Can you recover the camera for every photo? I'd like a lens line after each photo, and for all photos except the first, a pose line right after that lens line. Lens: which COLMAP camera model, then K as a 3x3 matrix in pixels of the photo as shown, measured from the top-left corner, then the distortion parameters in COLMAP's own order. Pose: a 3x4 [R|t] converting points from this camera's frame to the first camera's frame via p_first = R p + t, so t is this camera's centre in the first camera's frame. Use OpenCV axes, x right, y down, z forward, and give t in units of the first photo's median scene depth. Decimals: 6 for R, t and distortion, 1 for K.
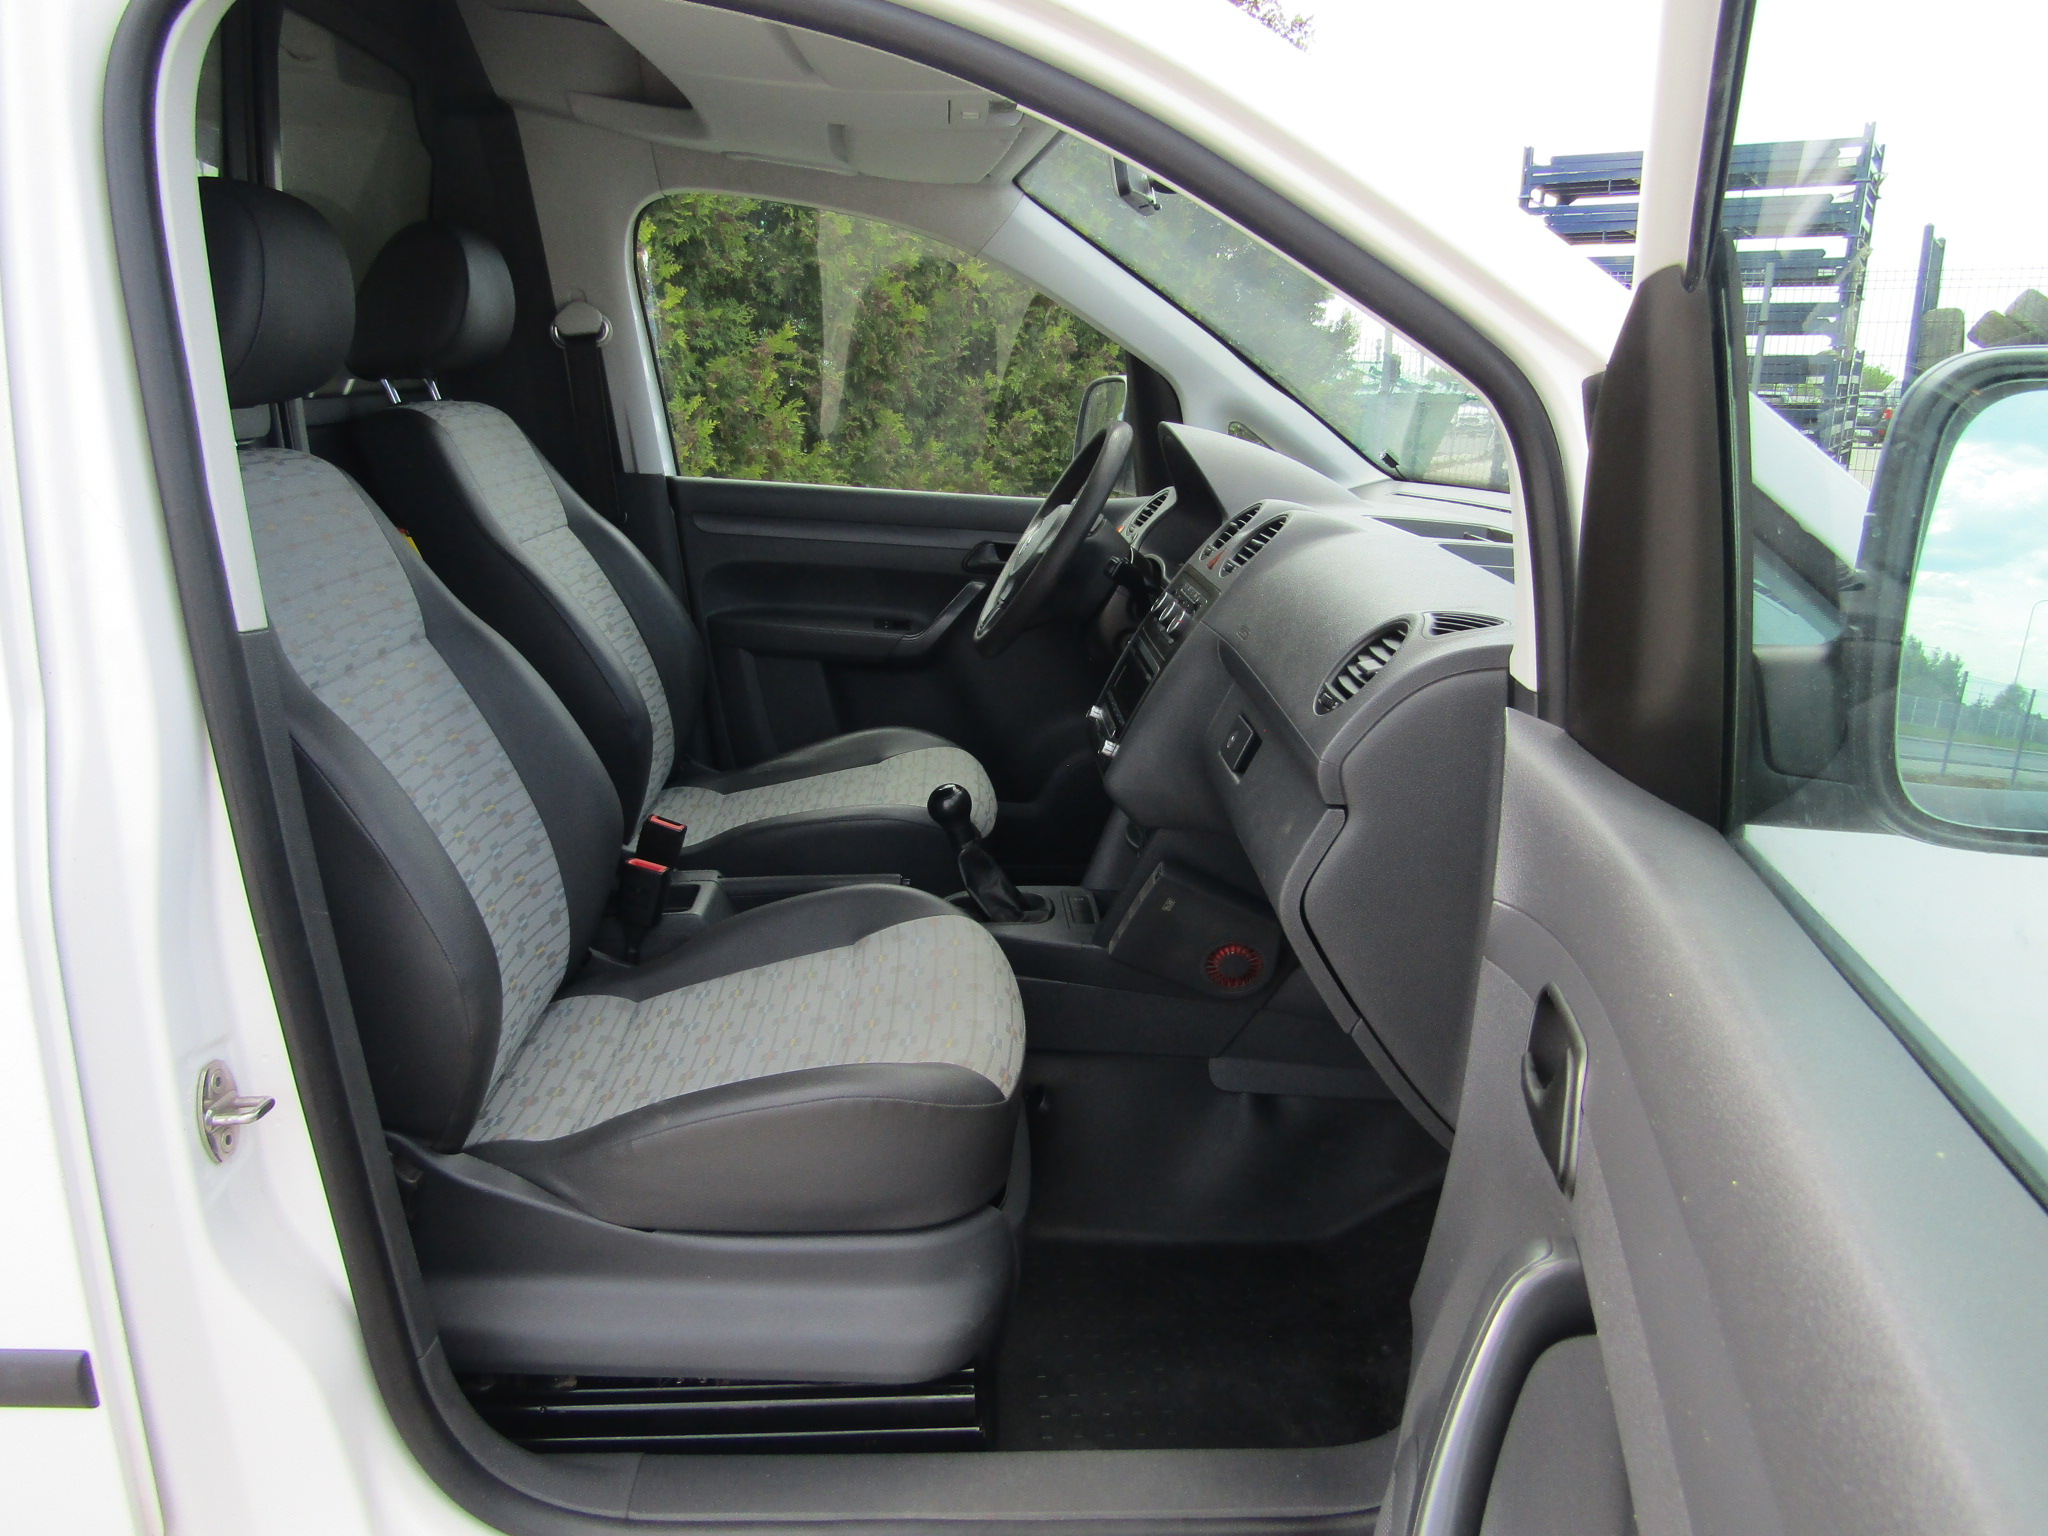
lens RADIAL K [[1349.2, 0, 1025.5], [0, 1349.2, 771.9], [0, 0, 1]] dist [-0.027173, -0.001949]
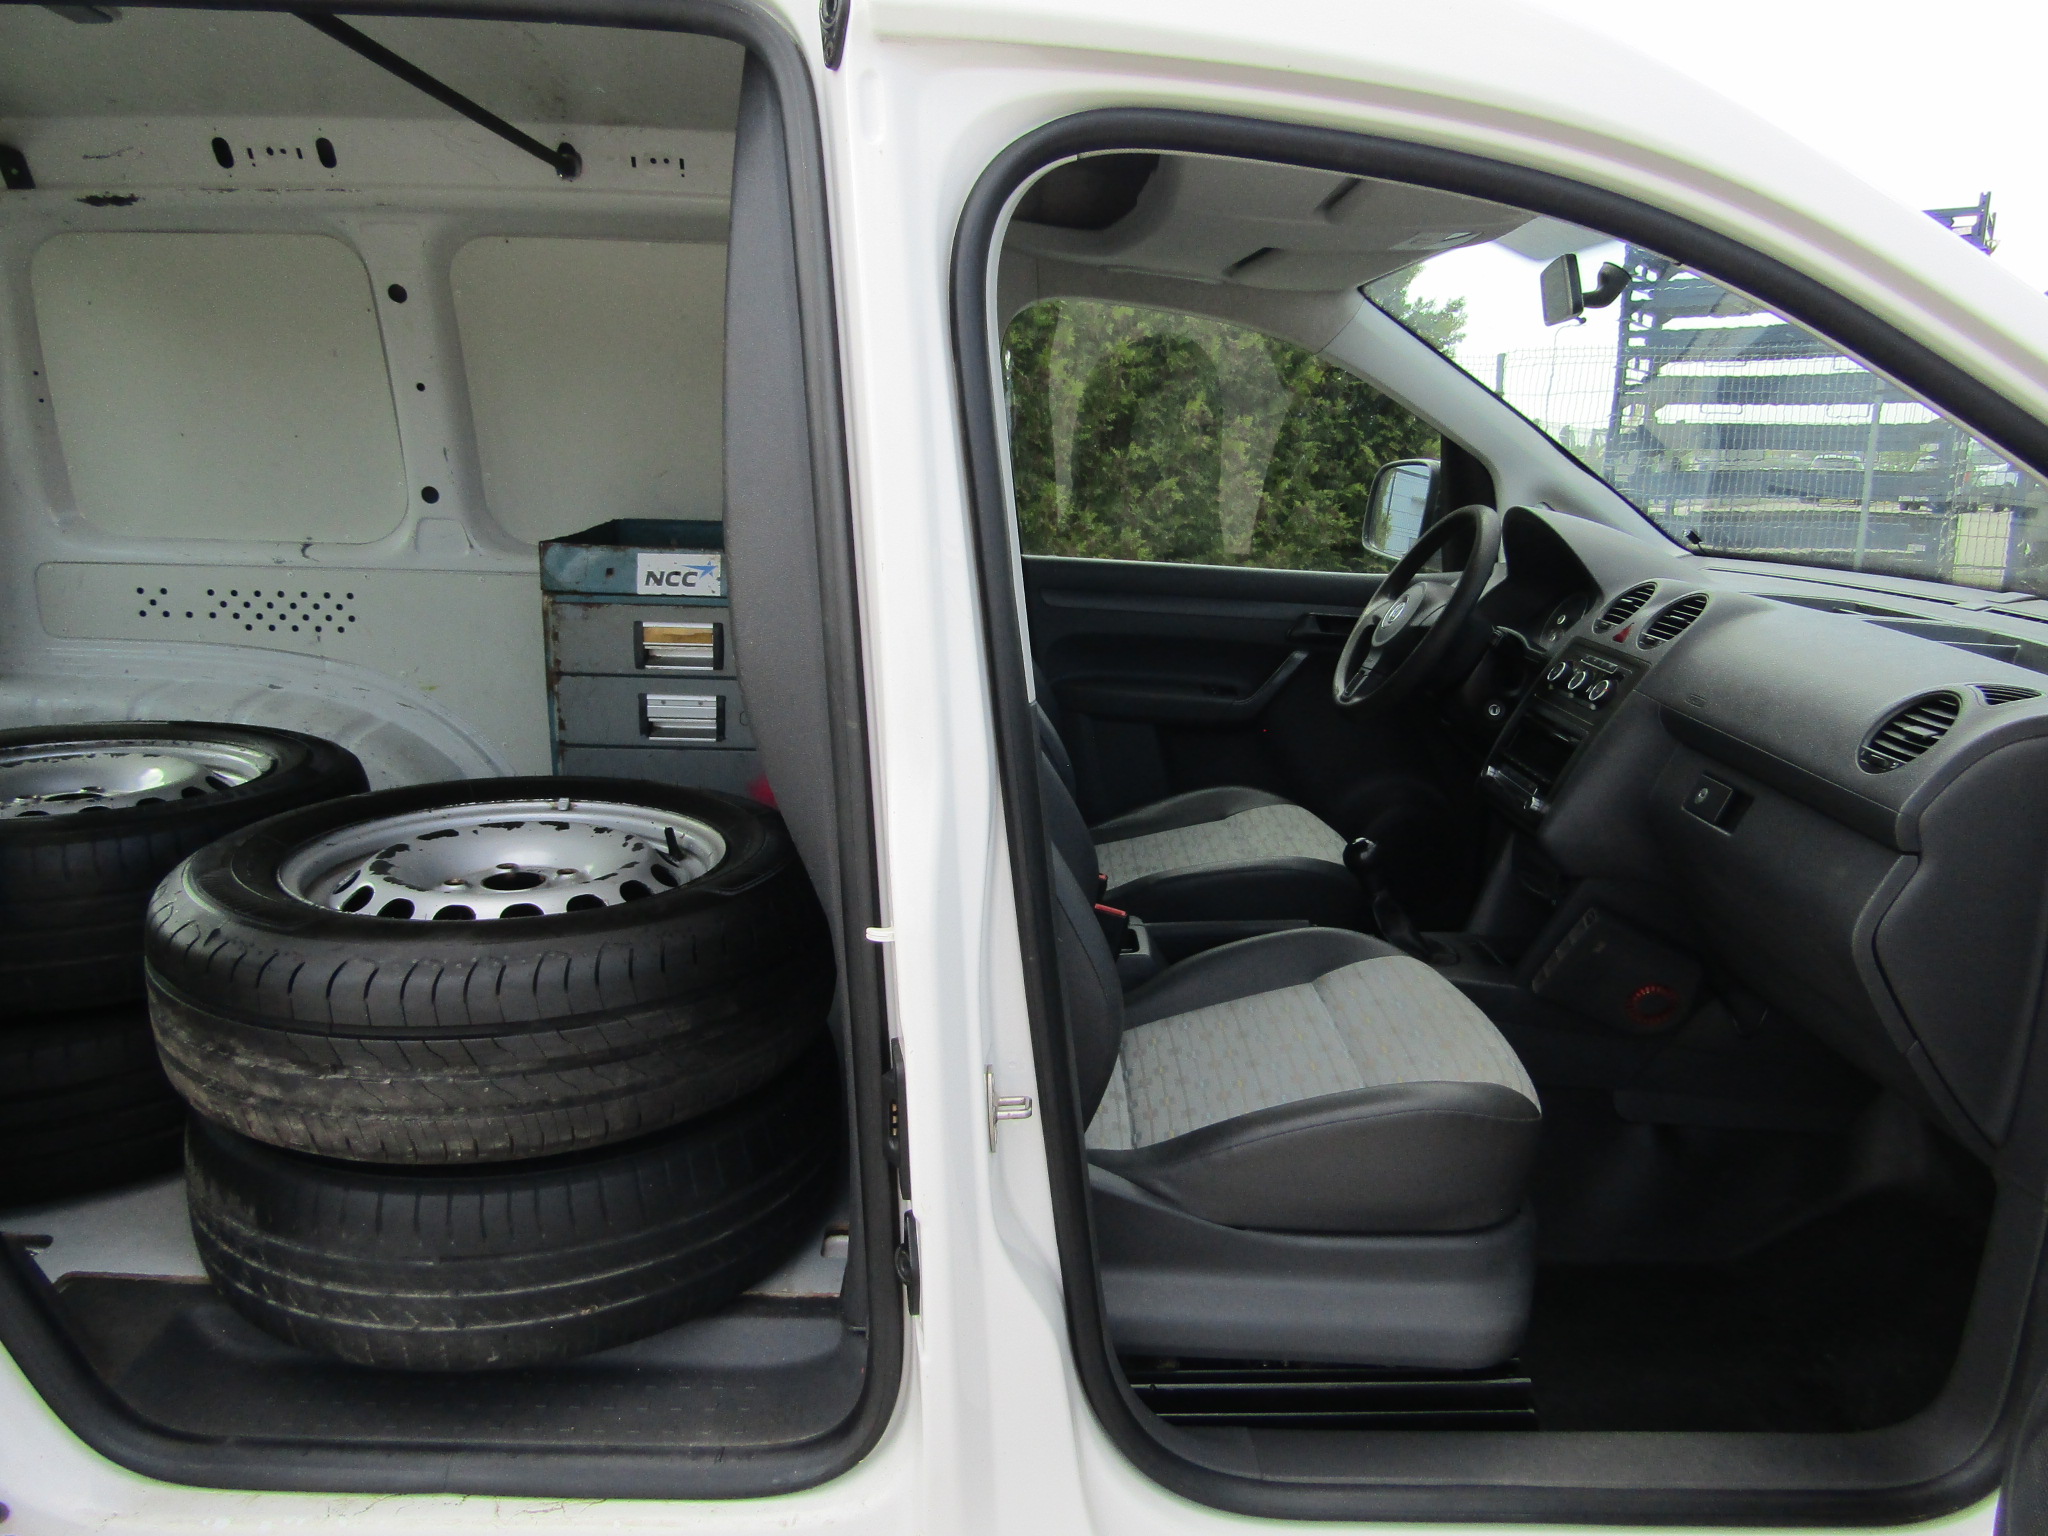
lens RADIAL K [[1349.2, 0, 1025.5], [0, 1349.2, 771.9], [0, 0, 1]] dist [-0.027173, -0.001949]
pose [[0.998740, 0.001328, -0.050163, -0.297101], [-0.003615, 0.998957, -0.045528, 0.007113], [0.050050, 0.045652, 0.997703, -0.115491]]
